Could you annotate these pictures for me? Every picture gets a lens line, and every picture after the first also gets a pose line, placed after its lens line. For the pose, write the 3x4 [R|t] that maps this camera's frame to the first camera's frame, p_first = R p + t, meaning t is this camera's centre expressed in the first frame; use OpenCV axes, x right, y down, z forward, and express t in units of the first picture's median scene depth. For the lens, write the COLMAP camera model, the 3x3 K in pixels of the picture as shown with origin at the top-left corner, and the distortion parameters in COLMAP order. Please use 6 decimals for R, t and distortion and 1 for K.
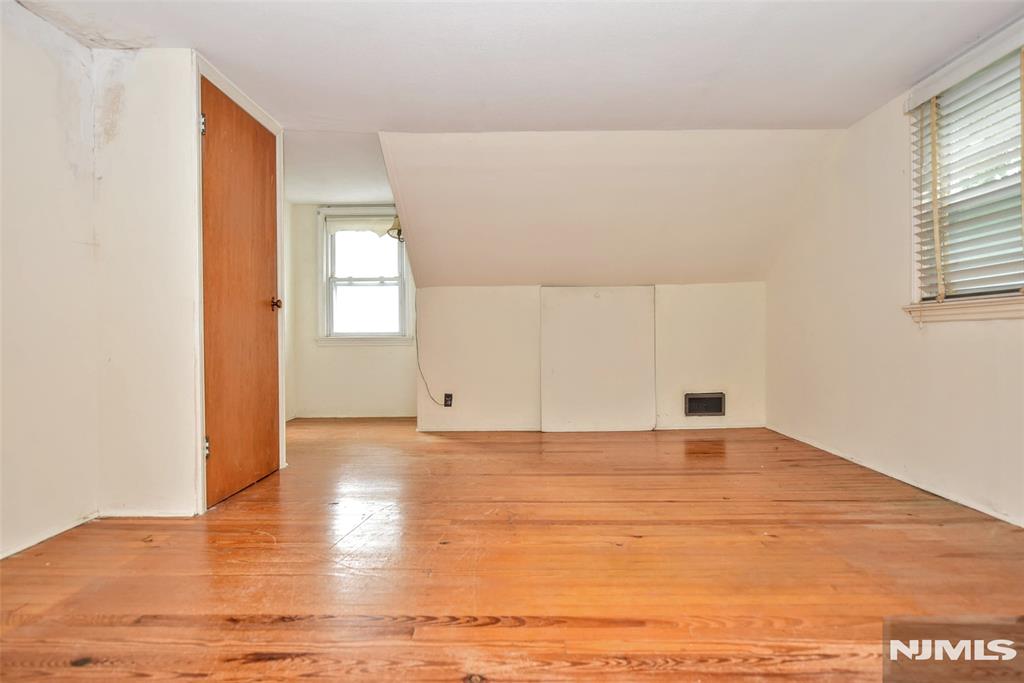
lens RADIAL K [[551.7, 0, 513.0], [0, 551.7, 341.2], [0, 0, 1]] dist [0.000133, 0.000288]
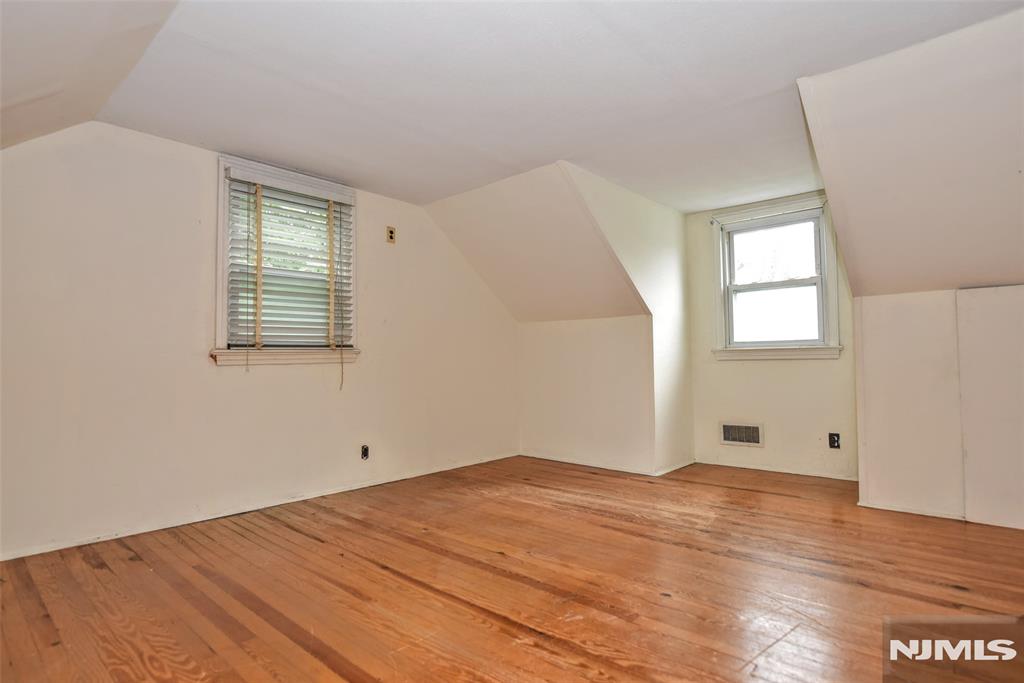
lens RADIAL K [[551.7, 0, 511.9], [0, 551.7, 340.3], [0, 0, 1]] dist [0.000133, 0.000288]
pose [[-0.763311, 0.040864, 0.644737, -0.510223], [0.026249, 0.999135, -0.032250, -0.040893], [-0.645497, -0.007693, -0.763724, 1.764303]]
